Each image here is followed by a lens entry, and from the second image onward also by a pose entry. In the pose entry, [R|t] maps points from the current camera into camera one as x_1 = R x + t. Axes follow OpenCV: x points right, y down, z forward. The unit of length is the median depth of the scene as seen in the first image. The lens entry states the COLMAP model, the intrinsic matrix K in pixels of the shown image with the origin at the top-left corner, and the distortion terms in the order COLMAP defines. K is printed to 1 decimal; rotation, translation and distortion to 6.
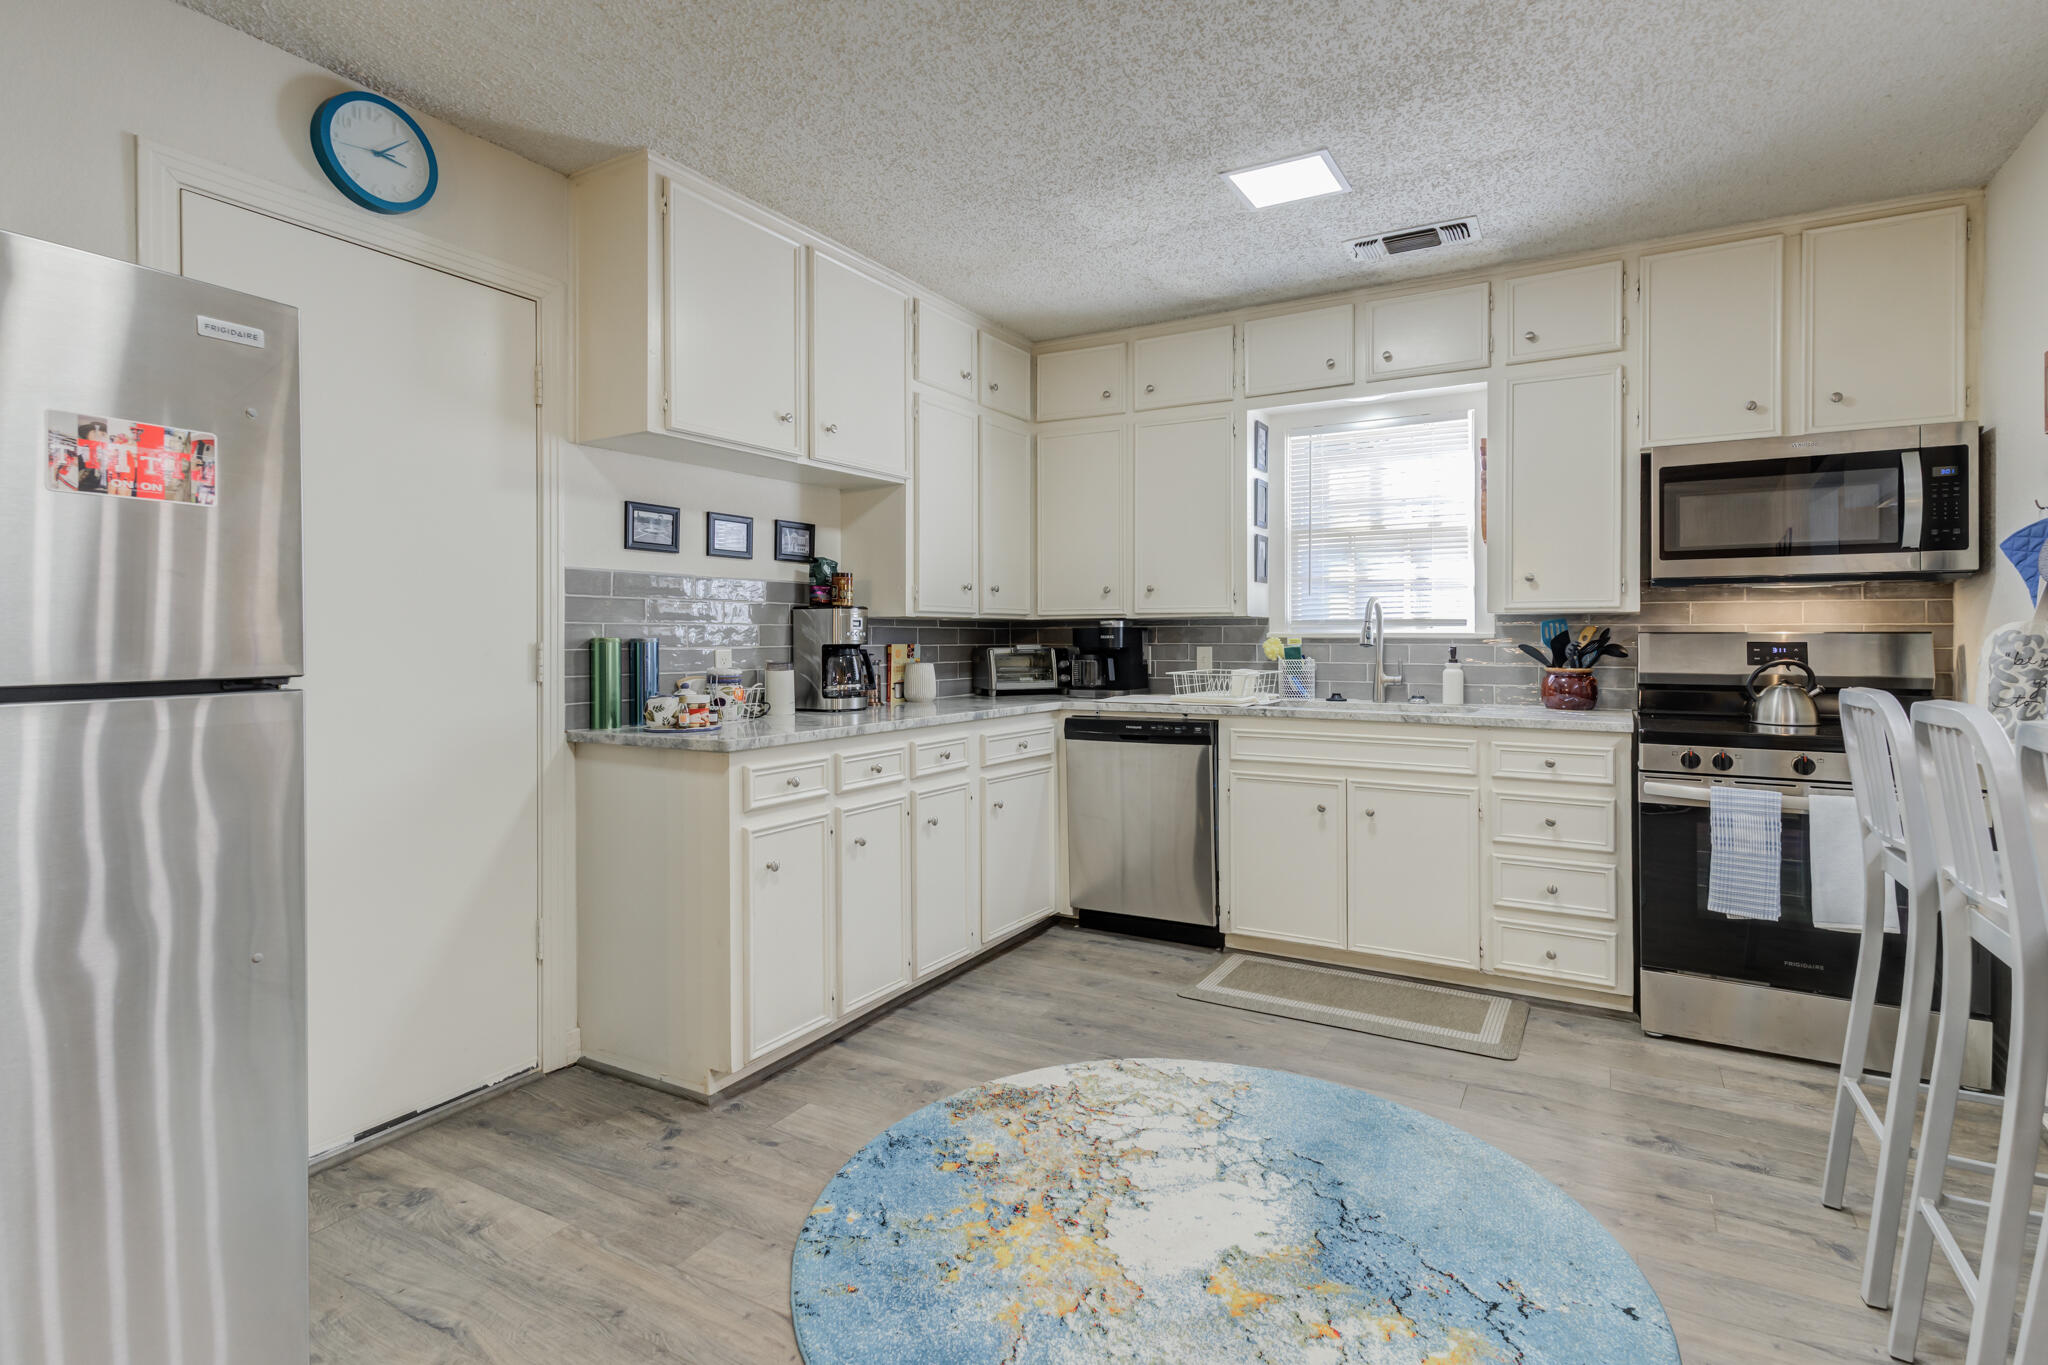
lens RADIAL K [[1014.8, 0, 1033.0], [0, 1014.8, 637.4], [0, 0, 1]] dist [0.019182, -0.000511]
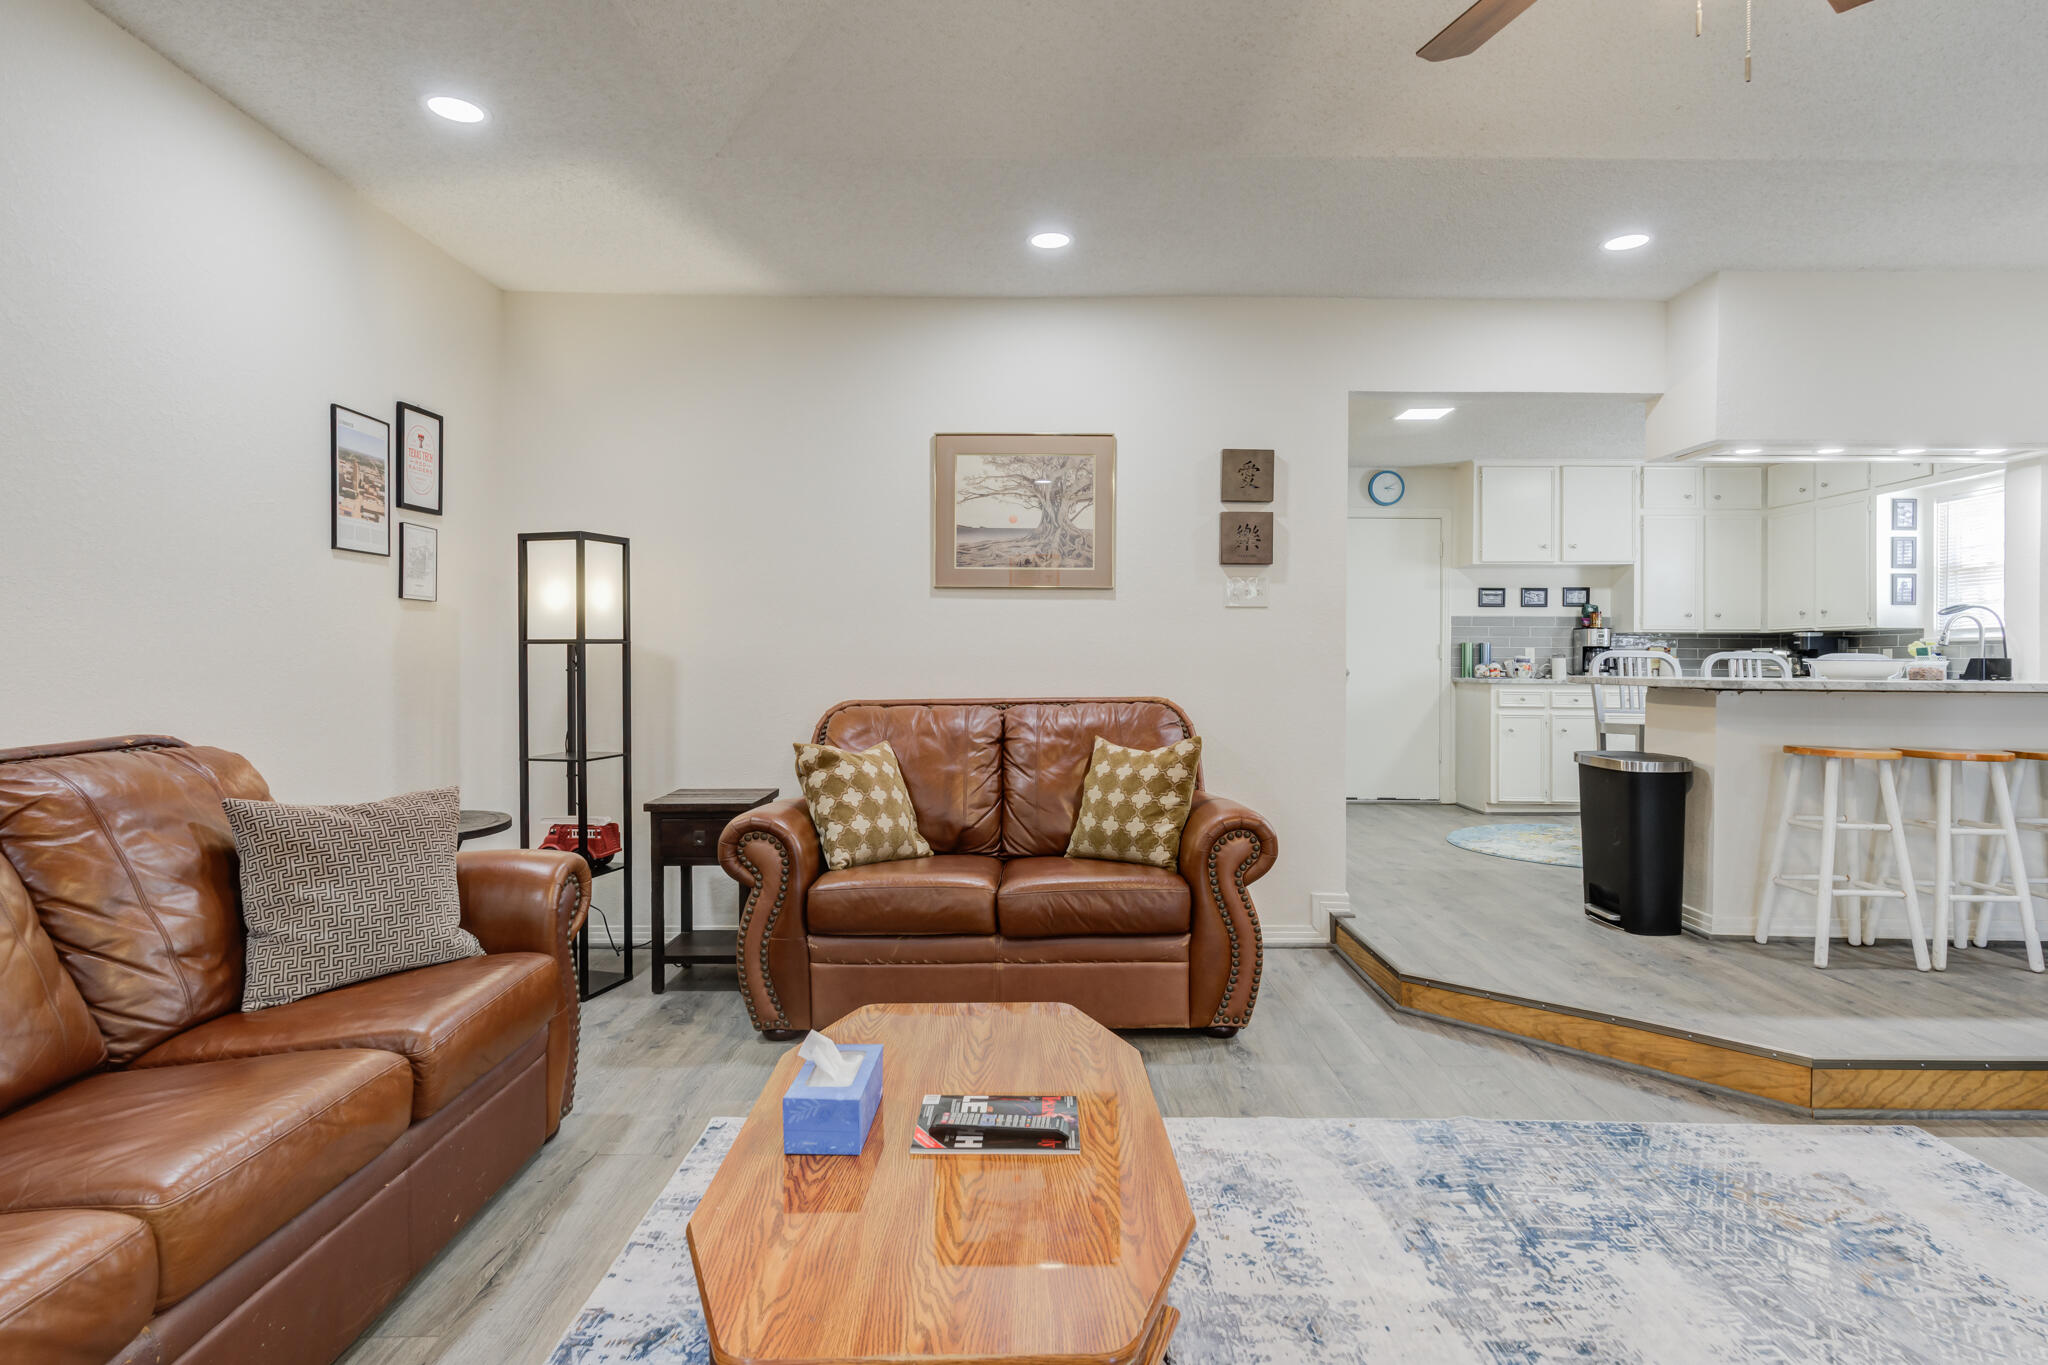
lens RADIAL K [[1078.9, 0, 1004.0], [0, 1078.9, 659.4], [0, 0, 1]] dist [0.001053, -0.000263]
pose [[0.472961, 0.007217, -0.881054, 1.220745], [-0.002659, 0.999974, 0.006764, 0.022929], [0.881079, -0.000856, 0.472967, -1.130254]]
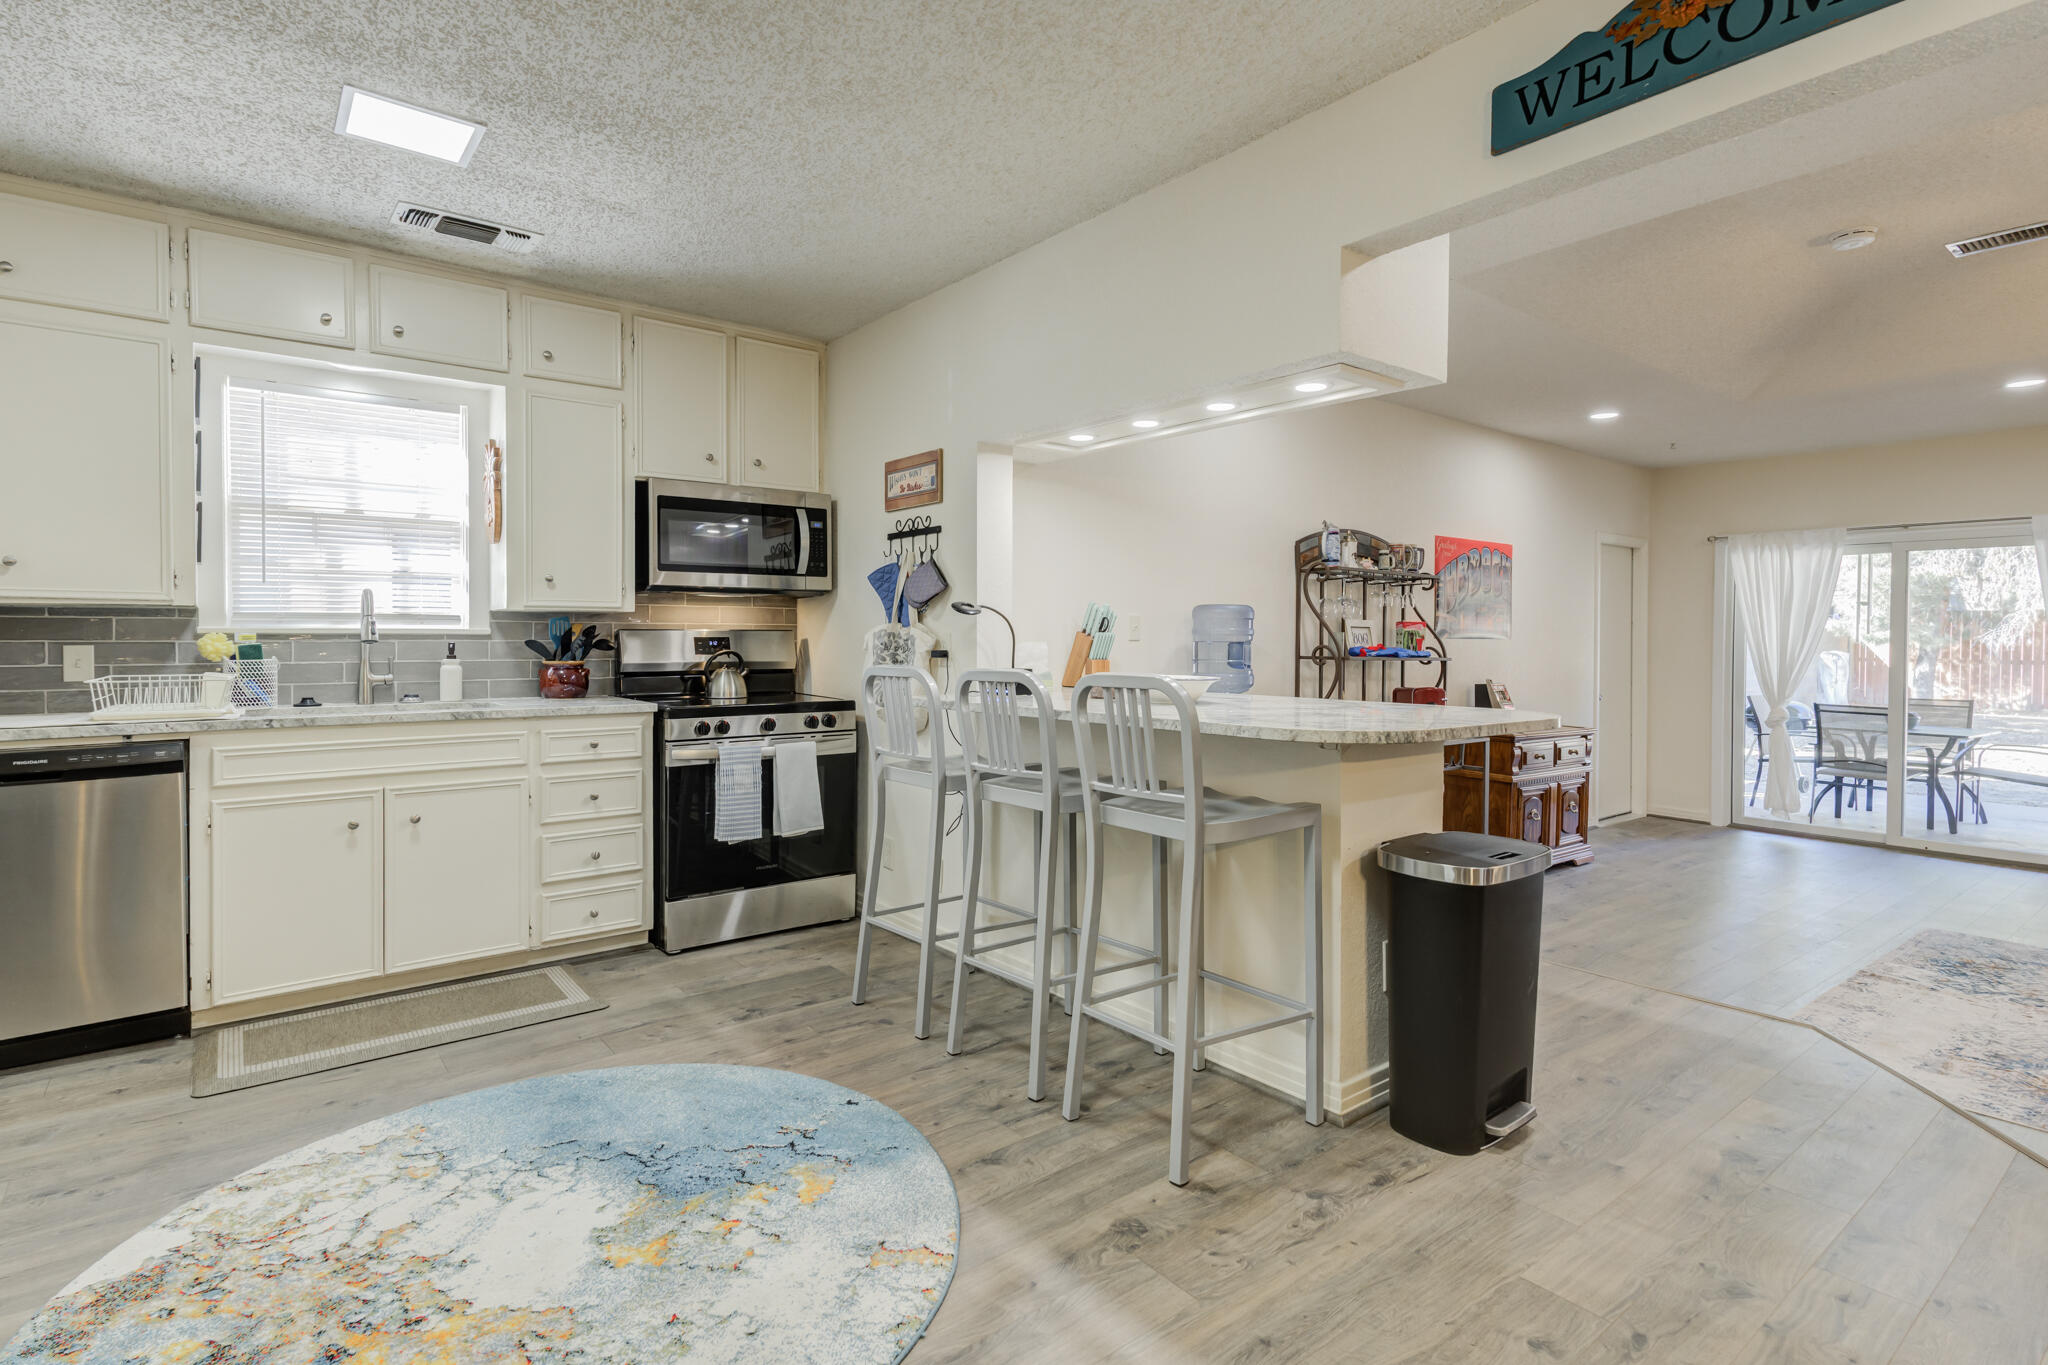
lens RADIAL K [[1011.3, 0, 1021.3], [0, 1011.3, 645.5], [0, 0, 1]] dist [0.021422, -0.000082]
pose [[0.379705, -0.008183, 0.925071, -0.332493], [-0.000513, 0.999959, 0.009056, 0.002999], [-0.925108, -0.003913, 0.379685, 0.128196]]
